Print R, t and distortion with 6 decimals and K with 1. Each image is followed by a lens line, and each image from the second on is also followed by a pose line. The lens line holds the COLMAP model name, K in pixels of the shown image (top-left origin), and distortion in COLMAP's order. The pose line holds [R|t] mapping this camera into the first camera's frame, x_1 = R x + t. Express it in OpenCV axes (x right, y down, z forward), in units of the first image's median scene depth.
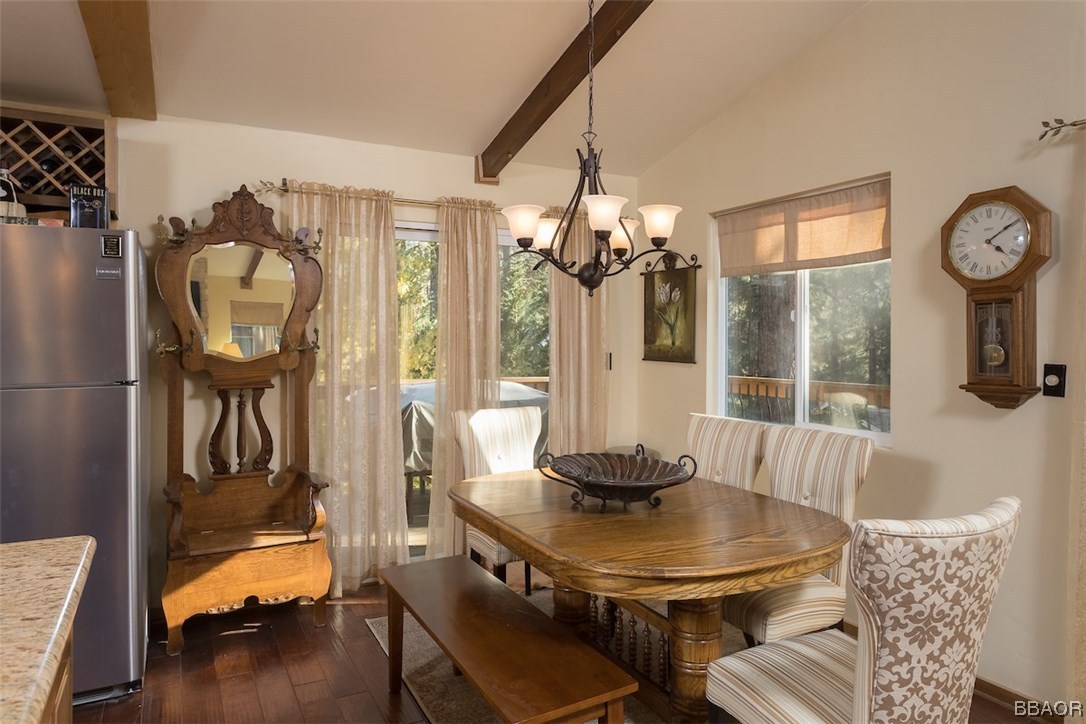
lens RADIAL K [[724.3, 0, 543.9], [0, 724.3, 348.2], [0, 0, 1]] dist [0.002320, 0.000535]
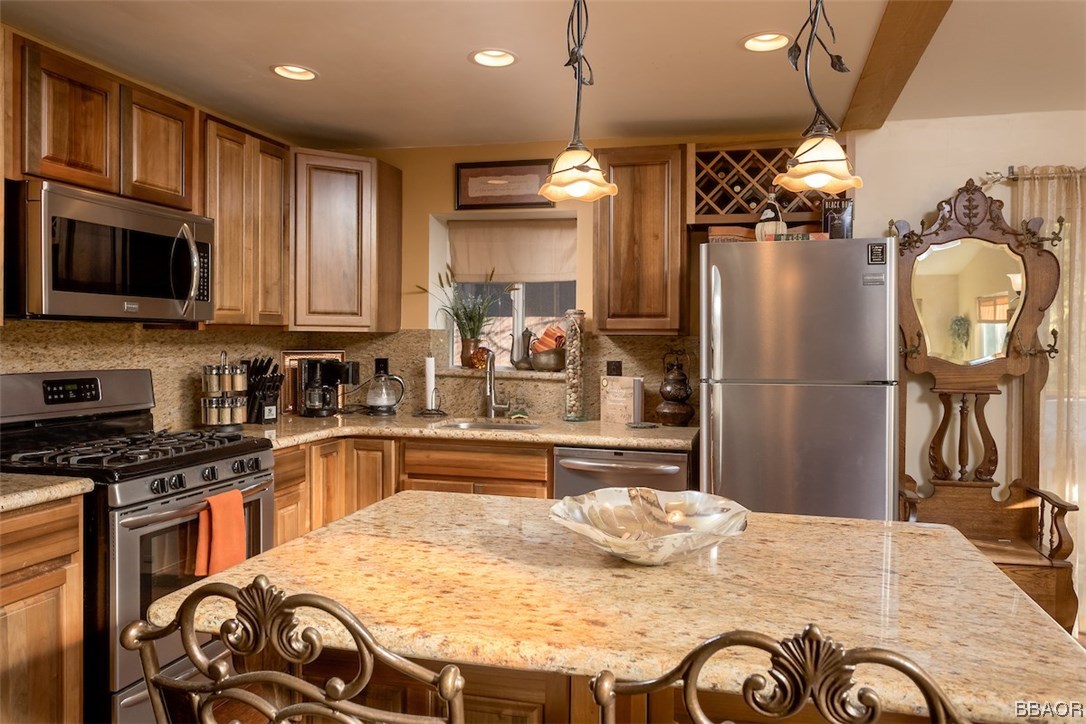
lens RADIAL K [[744.1, 0, 543.0], [0, 744.1, 362.0], [0, 0, 1]] dist [-0.003235, 0.000371]
pose [[0.726873, 0.027307, -0.686229, -0.145651], [-0.017026, 0.999619, 0.021743, 0.002501], [0.686561, -0.004120, 0.727061, -0.093253]]
